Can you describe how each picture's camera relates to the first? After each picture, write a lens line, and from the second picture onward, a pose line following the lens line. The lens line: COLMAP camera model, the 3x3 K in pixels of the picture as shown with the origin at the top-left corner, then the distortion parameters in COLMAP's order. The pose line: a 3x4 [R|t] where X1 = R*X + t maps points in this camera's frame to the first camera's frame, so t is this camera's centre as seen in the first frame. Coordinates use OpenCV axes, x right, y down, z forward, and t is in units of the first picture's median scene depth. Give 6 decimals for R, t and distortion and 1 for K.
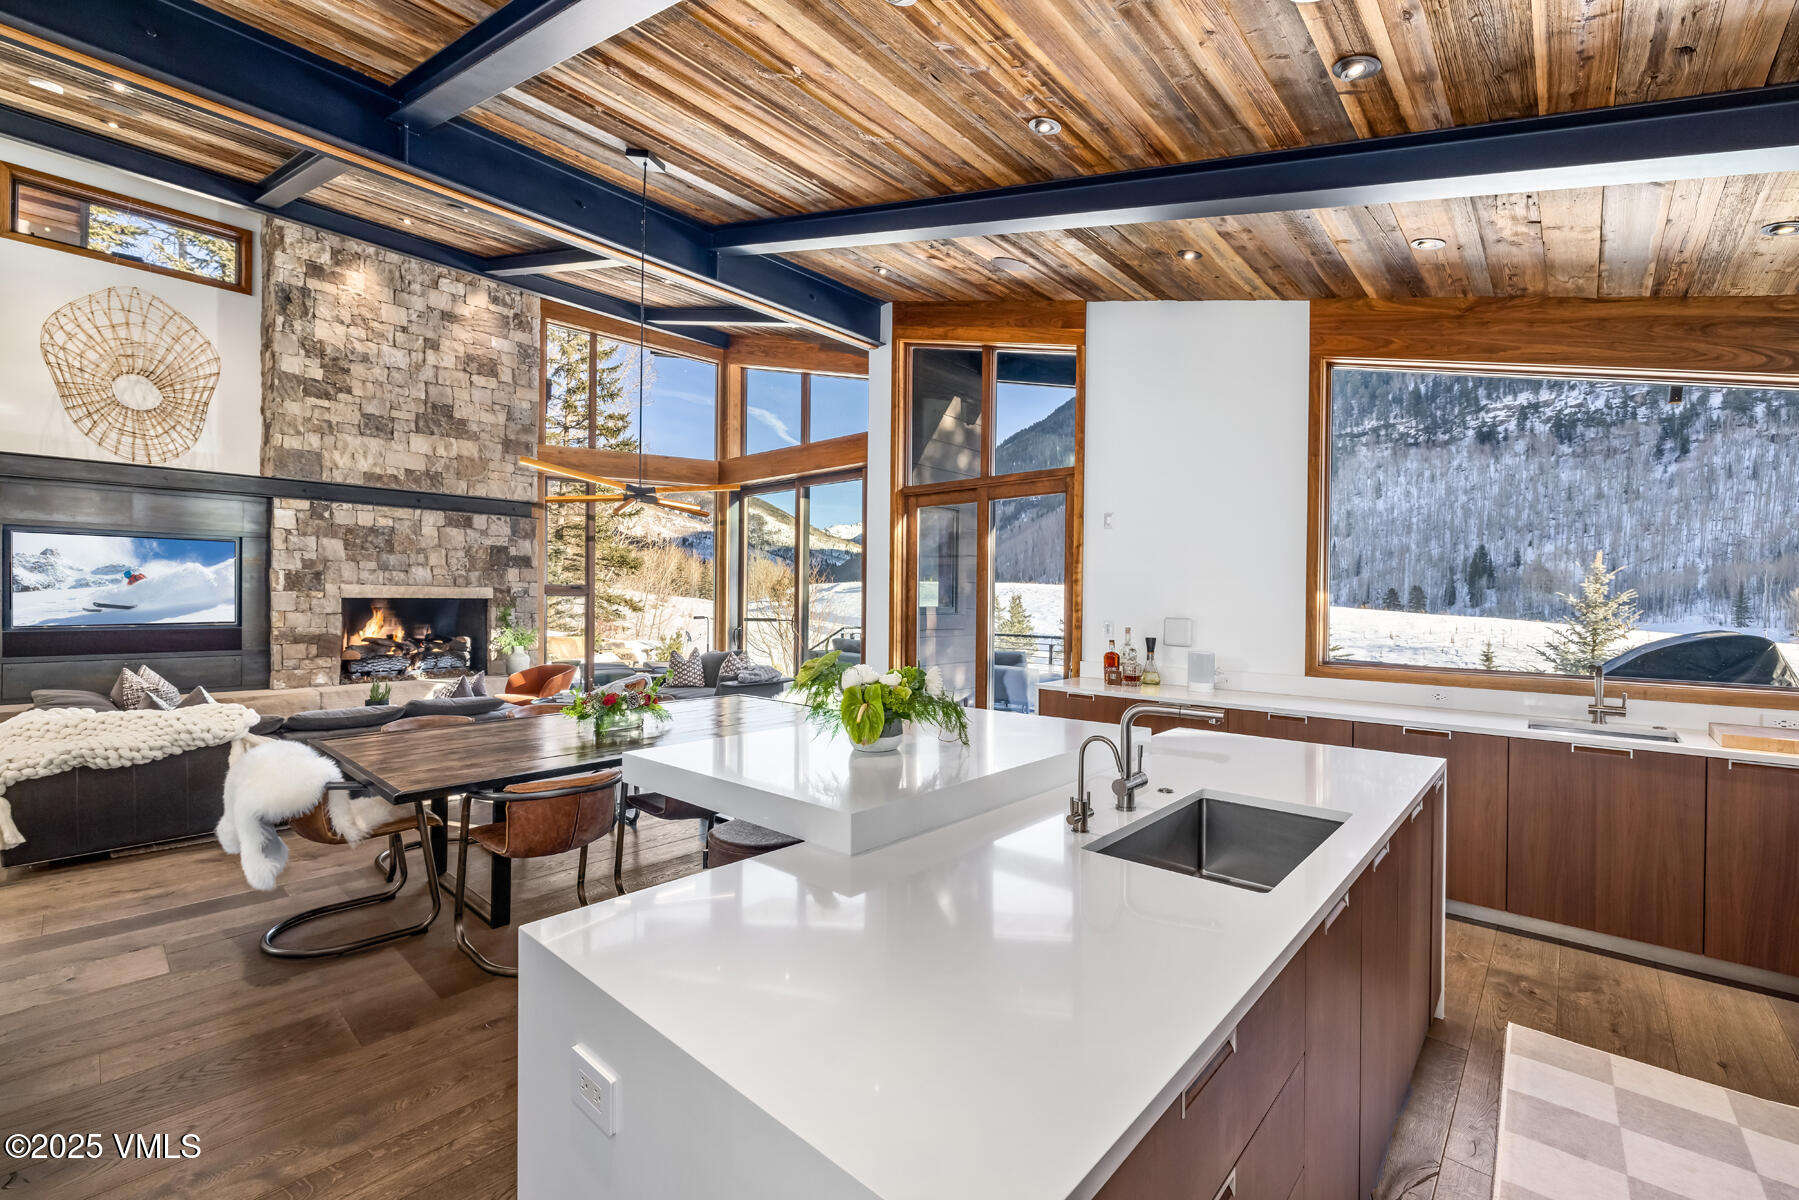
lens RADIAL K [[750.2, 0, 899.5], [0, 750.2, 600.0], [0, 0, 1]] dist [-0.001119, 0.000147]
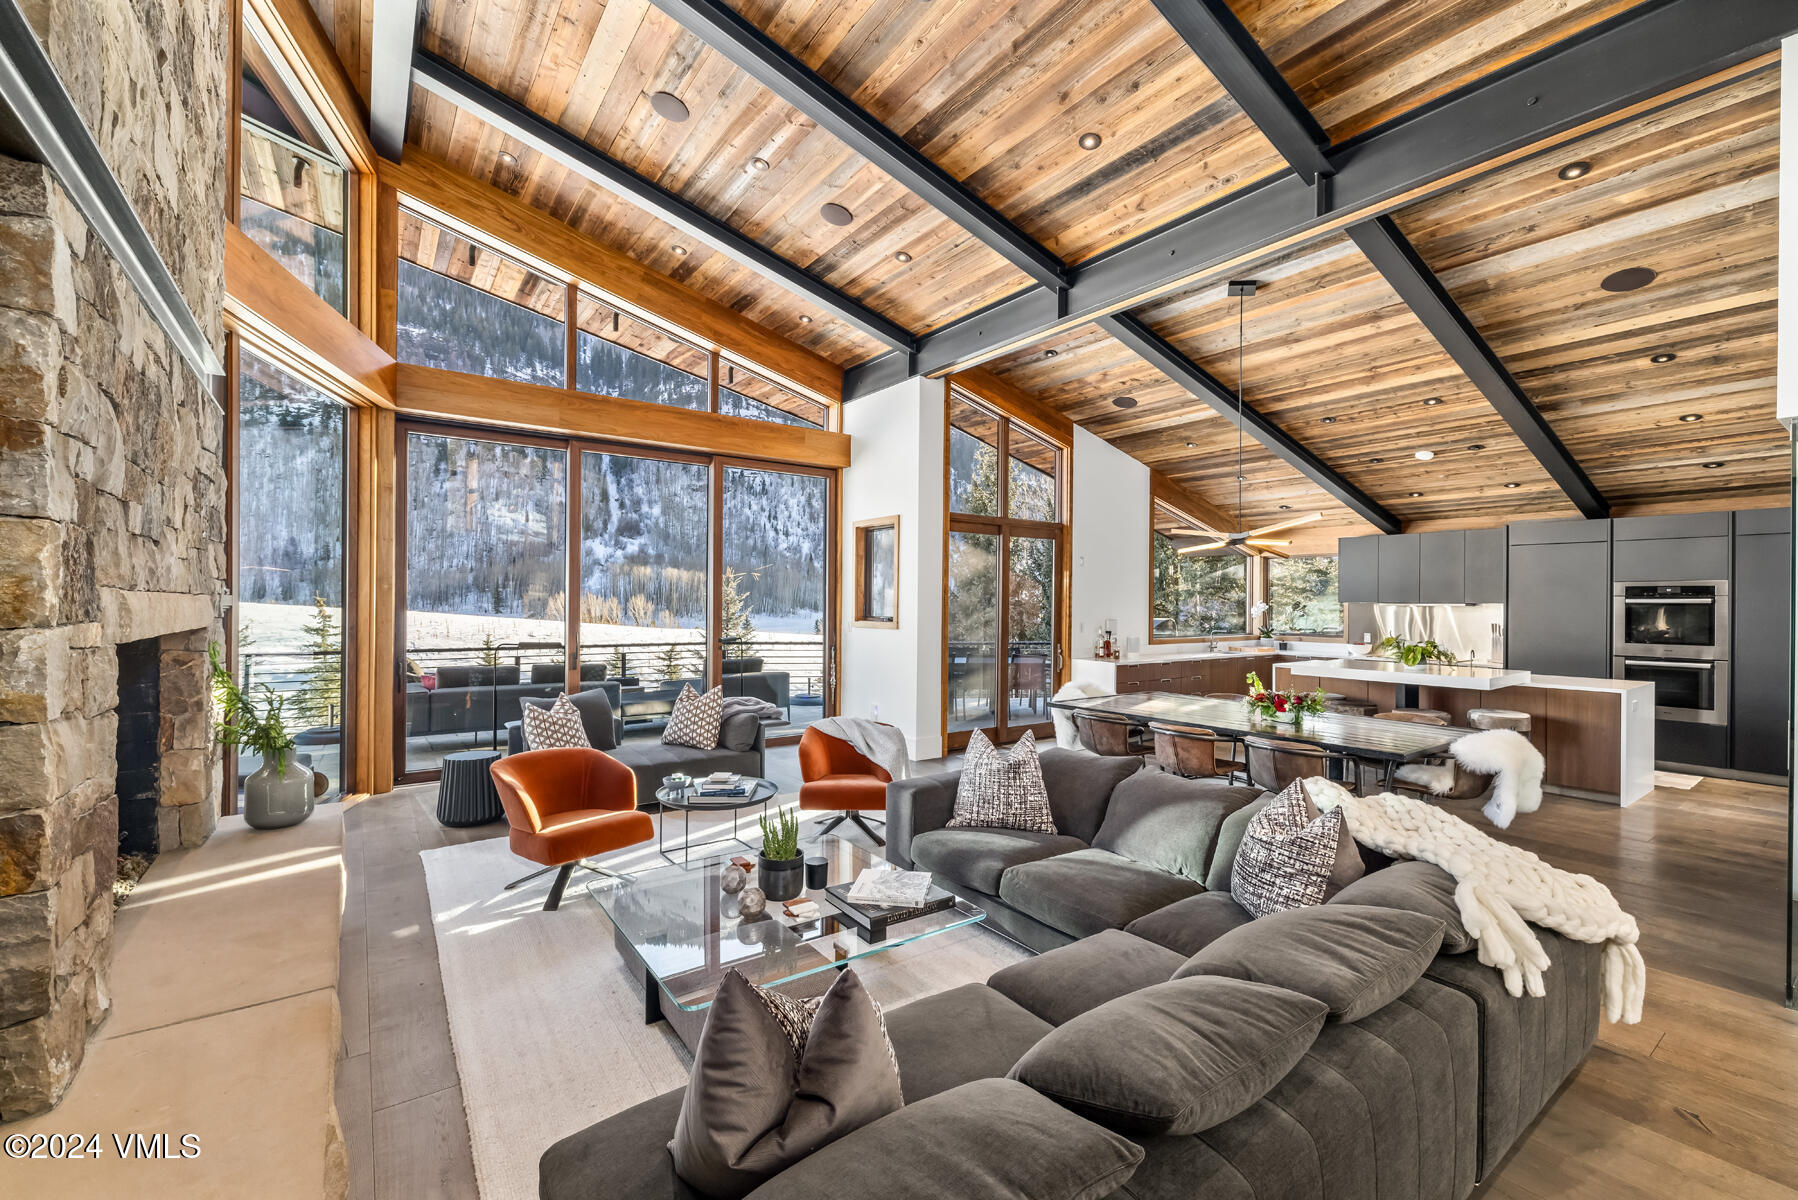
lens RADIAL K [[749.8, 0, 899.0], [0, 749.8, 600.0], [0, 0, 1]] dist [-0.001119, 0.000147]
pose [[0.200173, -0.009656, 0.979713, -0.910764], [-0.001170, 0.999948, 0.010095, -0.018742], [-0.979760, -0.003167, 0.200151, 0.672764]]
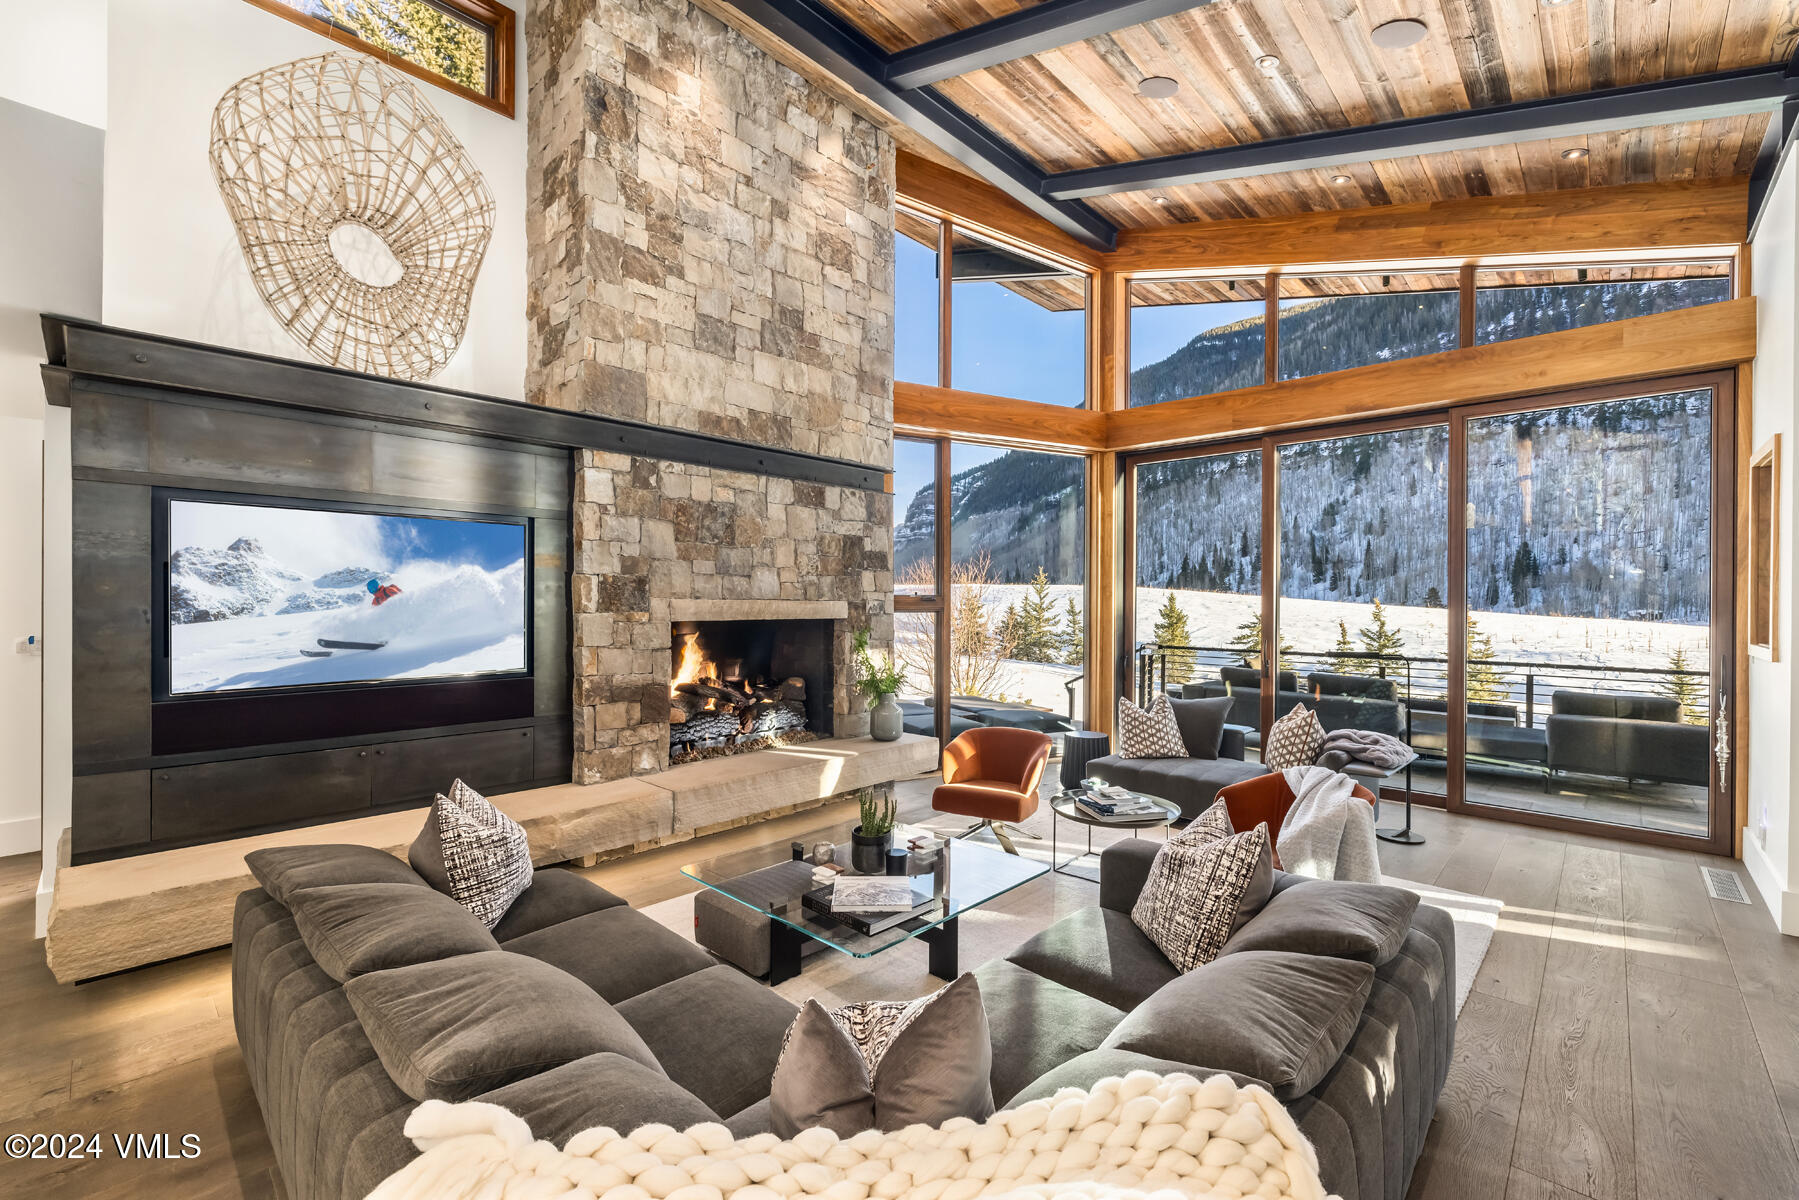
lens RADIAL K [[755.4, 0, 899.5], [0, 755.4, 600.0], [0, 0, 1]] dist [-0.001769, 0.000618]
pose [[0.999857, -0.006475, -0.015598, -0.533753], [0.006423, 0.999974, -0.003365, -0.016398], [0.015619, 0.003265, 0.999873, 0.390806]]
